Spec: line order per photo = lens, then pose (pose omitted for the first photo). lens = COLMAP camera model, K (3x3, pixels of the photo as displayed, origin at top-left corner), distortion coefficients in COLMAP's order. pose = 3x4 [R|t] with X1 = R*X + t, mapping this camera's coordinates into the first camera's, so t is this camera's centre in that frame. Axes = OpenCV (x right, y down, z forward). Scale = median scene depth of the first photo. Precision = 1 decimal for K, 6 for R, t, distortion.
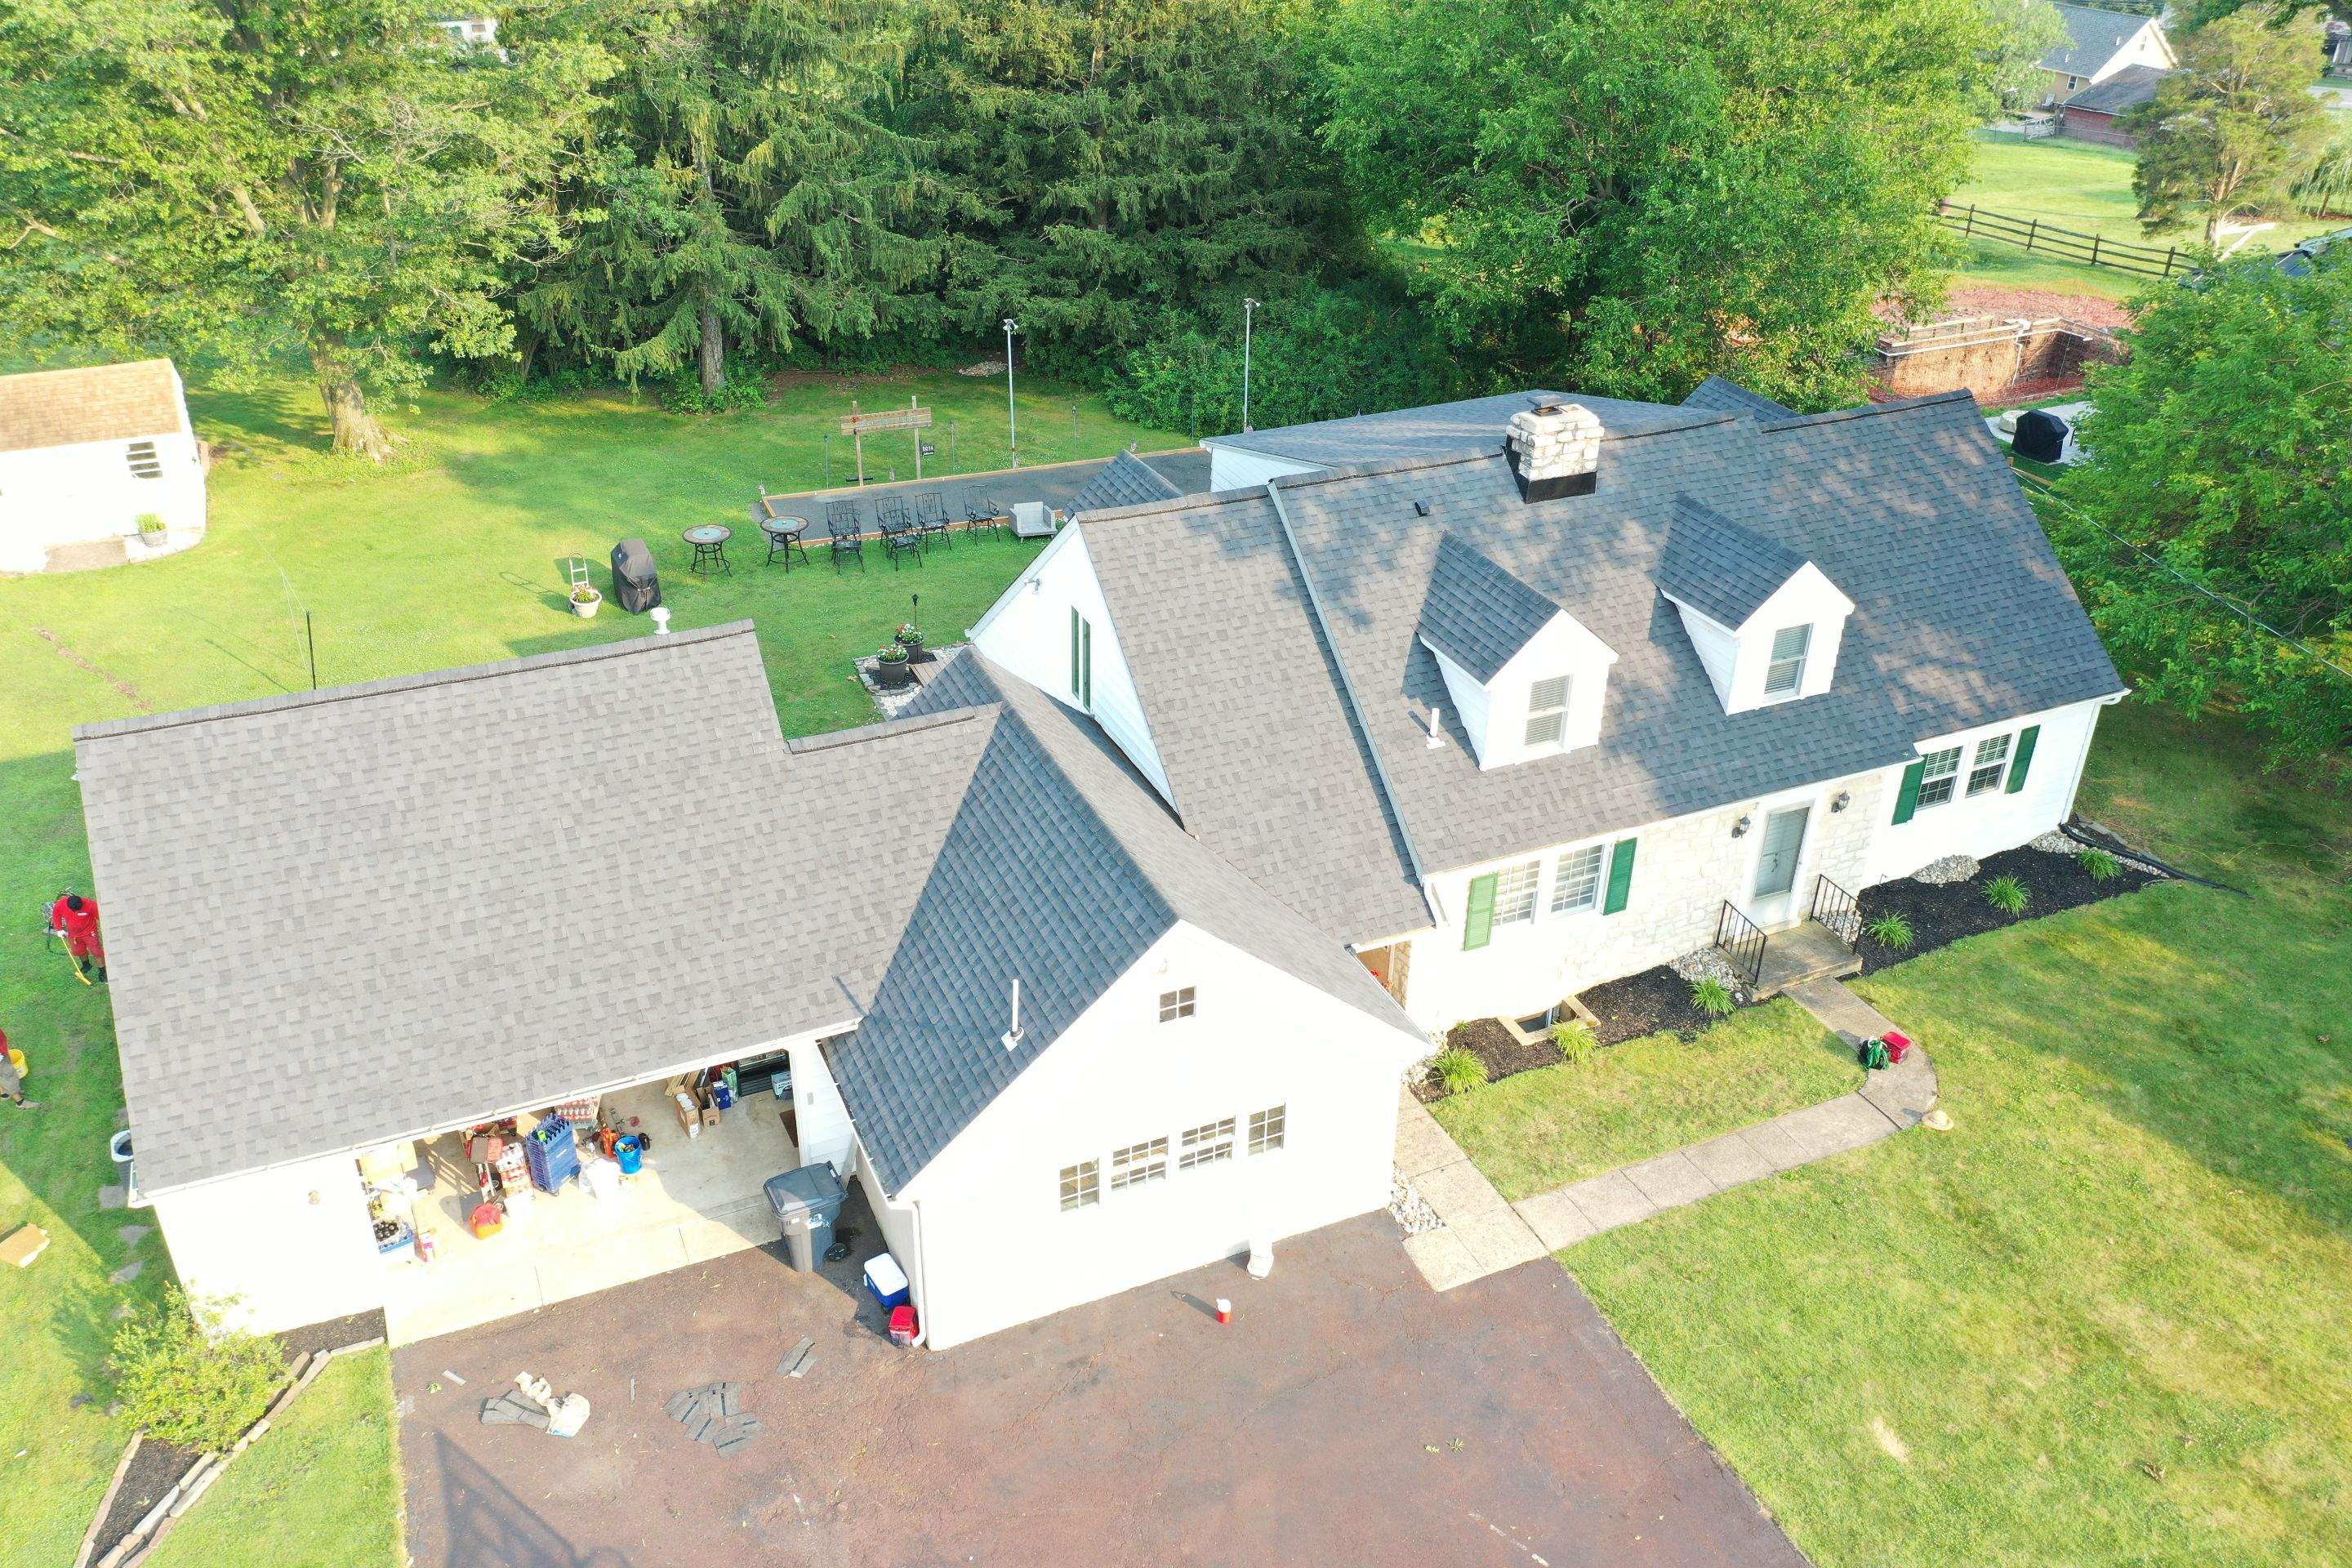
lens RADIAL K [[1849.4, 0, 1167.8], [0, 1849.4, 785.3], [0, 0, 1]] dist [0.007165, -0.000899]
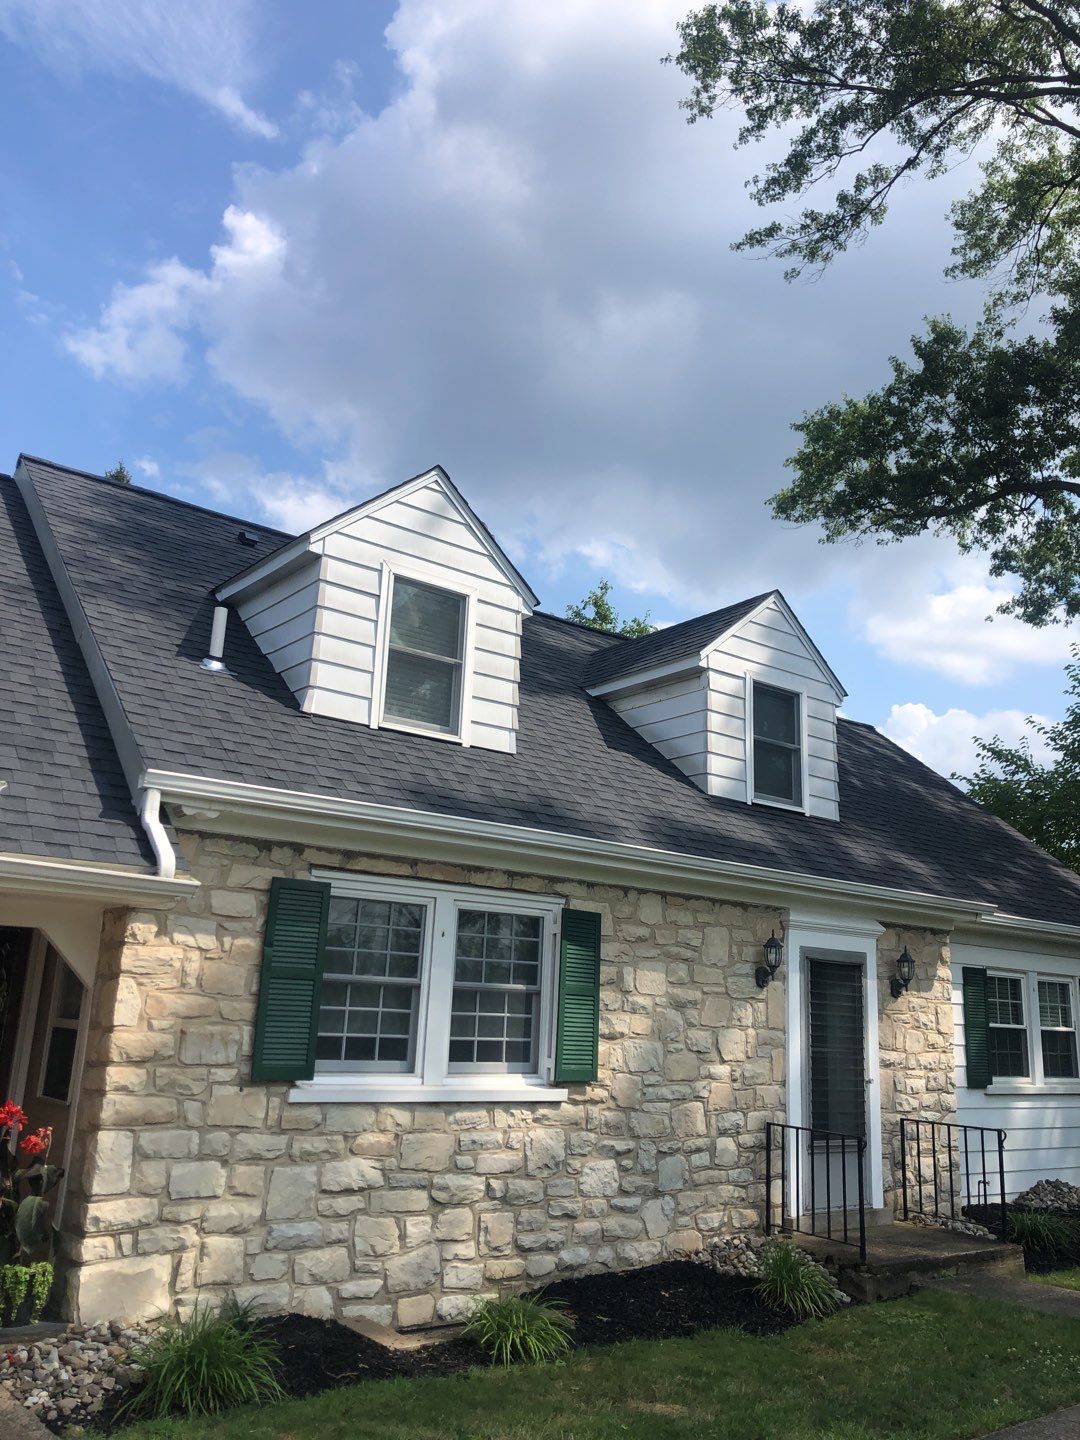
lens RADIAL K [[1166.3, 0, 550.1], [0, 1166.3, 693.7], [0, 0, 1]] dist [0.019853, -0.013143]
pose [[0.967691, 0.094875, 0.233606, 0.160557], [0.102680, 0.697909, -0.708787, 0.233582], [-0.230283, 0.709874, 0.665619, 0.766307]]
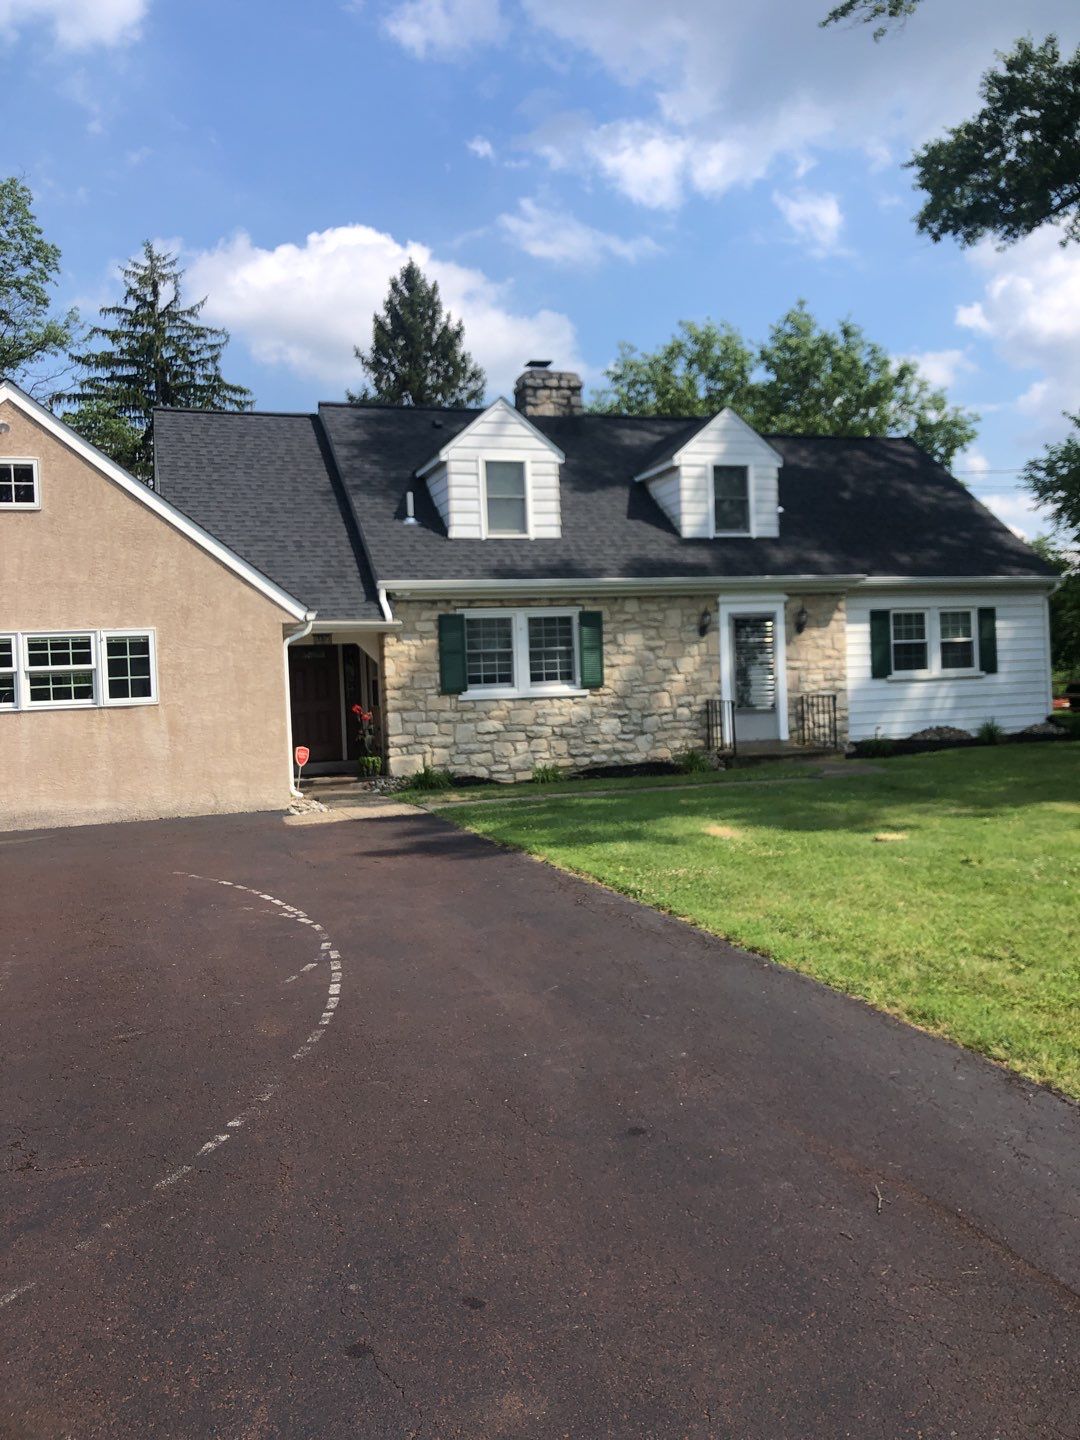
lens RADIAL K [[1166.3, 0, 539.0], [0, 1166.3, 707.1], [0, 0, 1]] dist [0.019853, -0.013143]
pose [[0.994010, -0.046845, -0.098742, 0.297619], [-0.007348, 0.872790, -0.488041, 0.452981], [0.109043, 0.485843, 0.867218, 0.417984]]
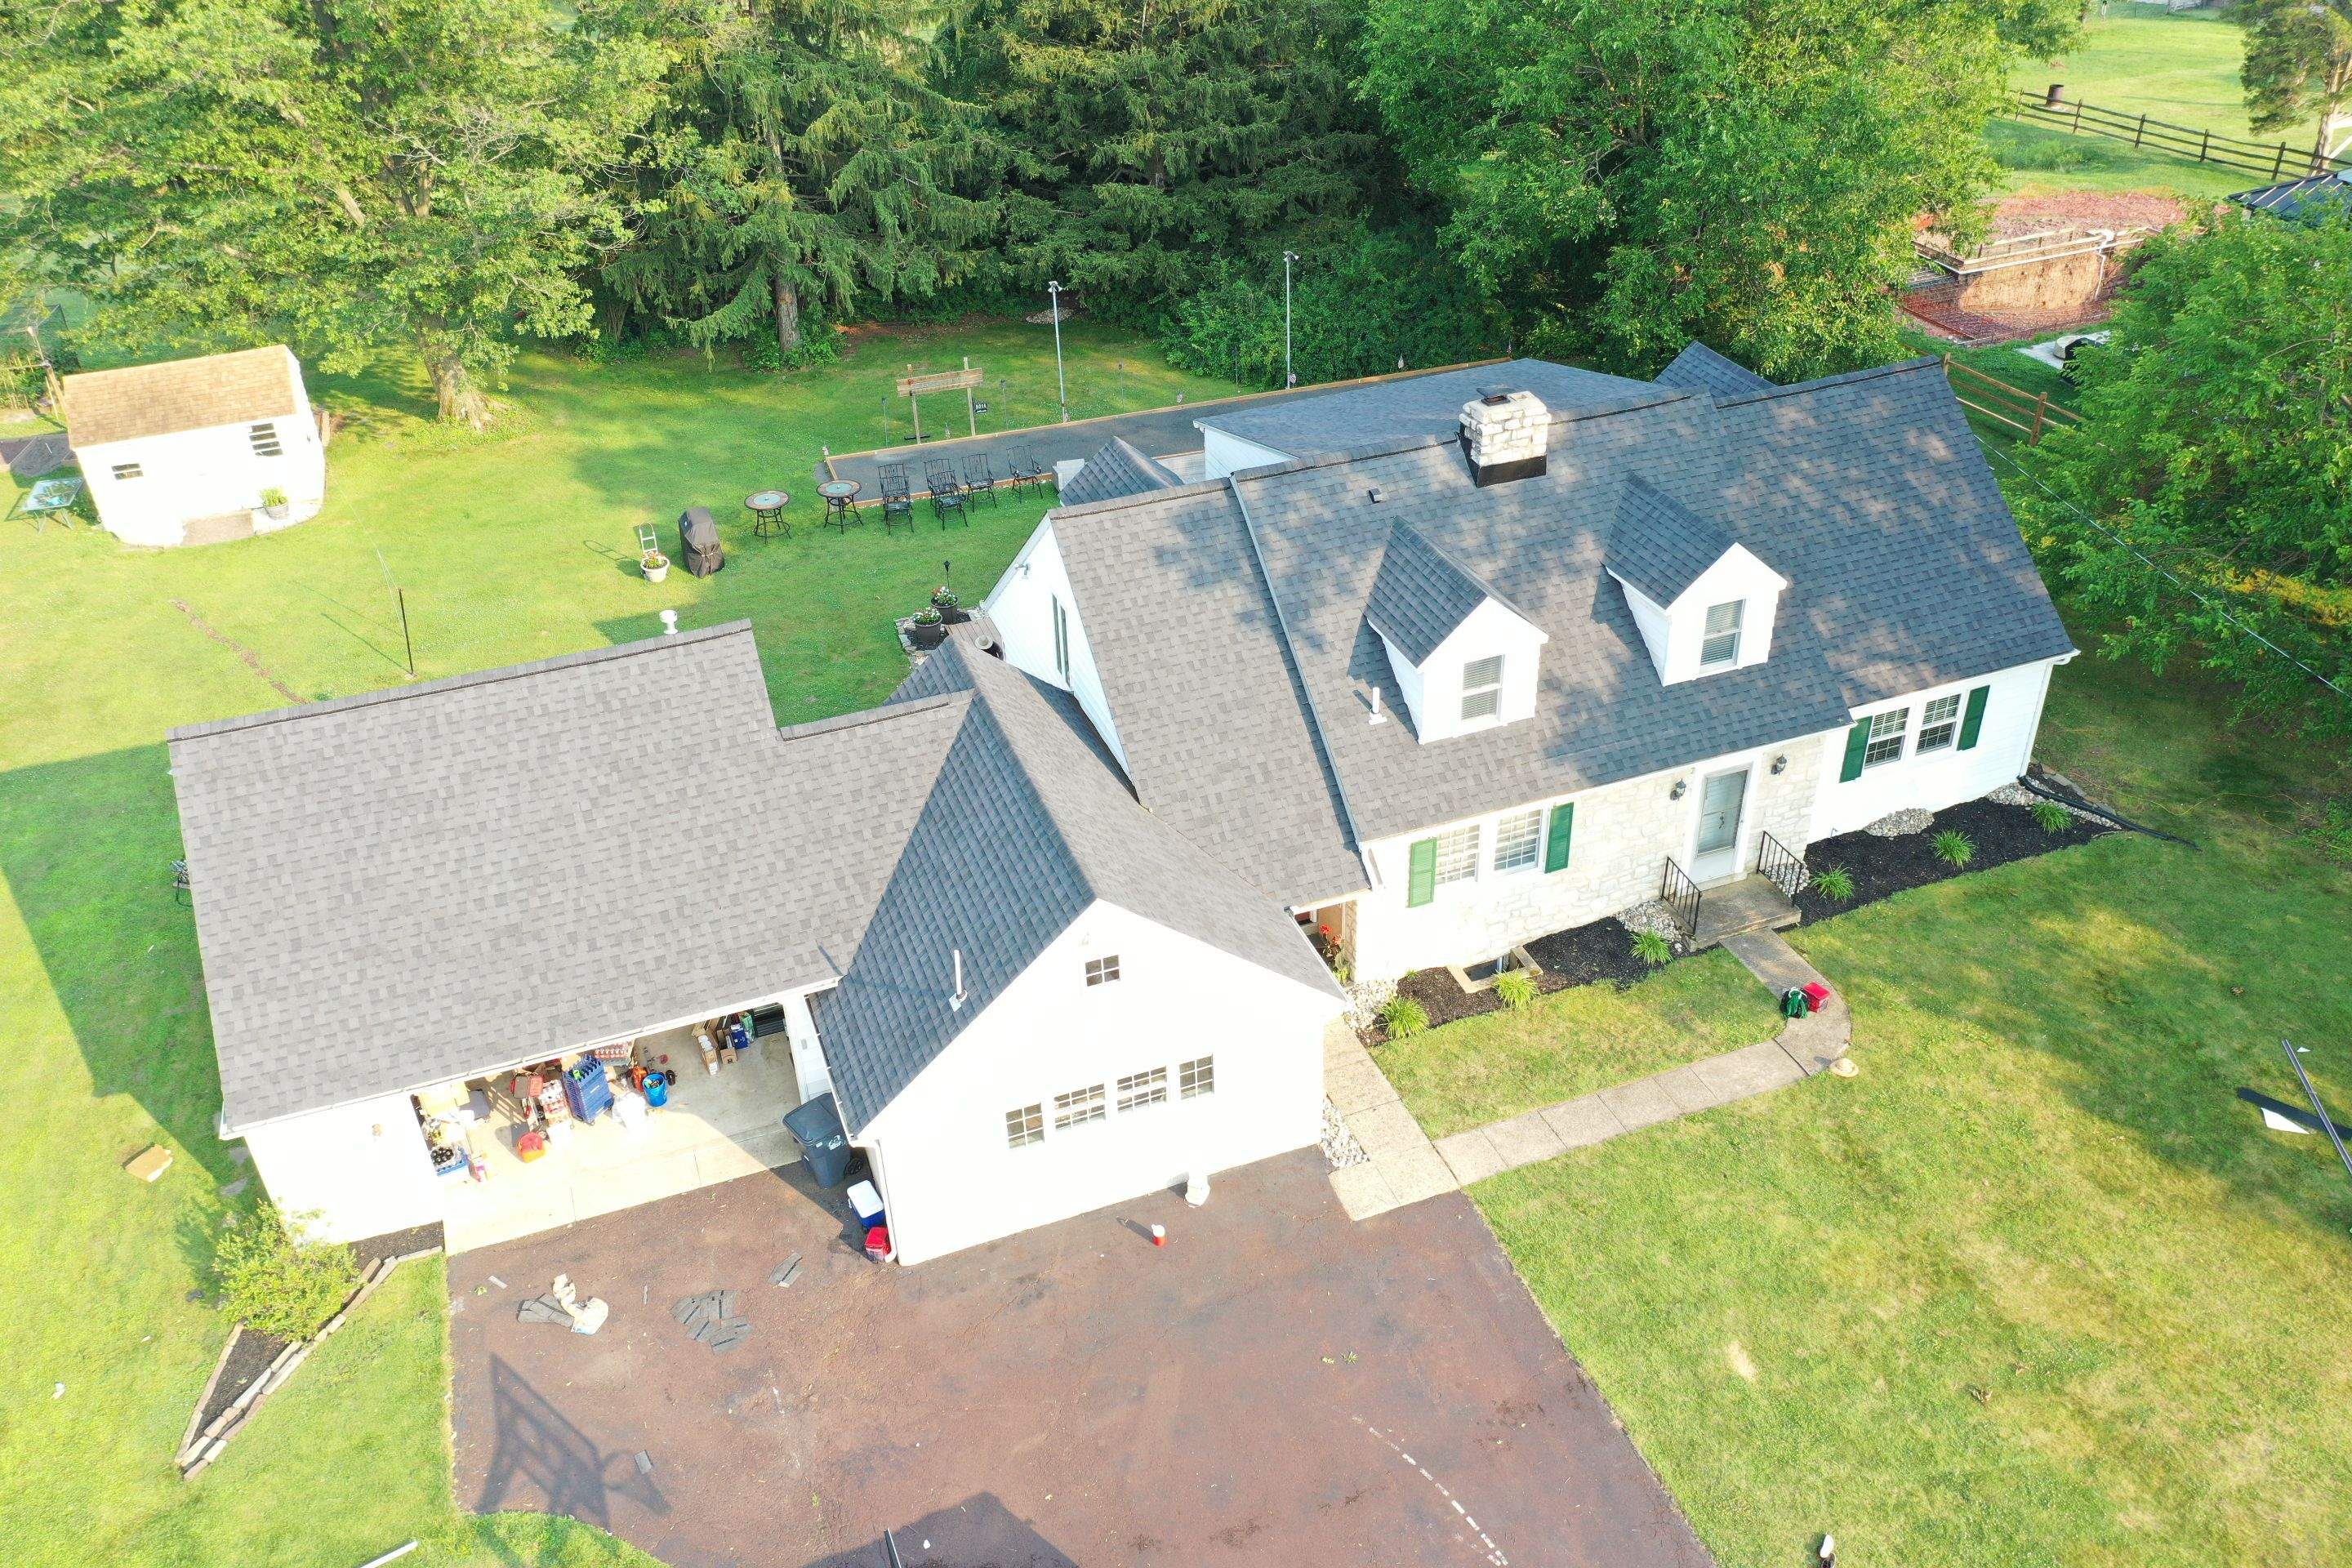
lens RADIAL K [[1849.4, 0, 1168.2], [0, 1849.4, 786.2], [0, 0, 1]] dist [0.007165, -0.000899]
pose [[0.996363, -0.004158, -0.085110, 0.115573], [0.009323, 0.998132, 0.060382, -0.050599], [0.084700, -0.060955, 0.994540, -0.093484]]
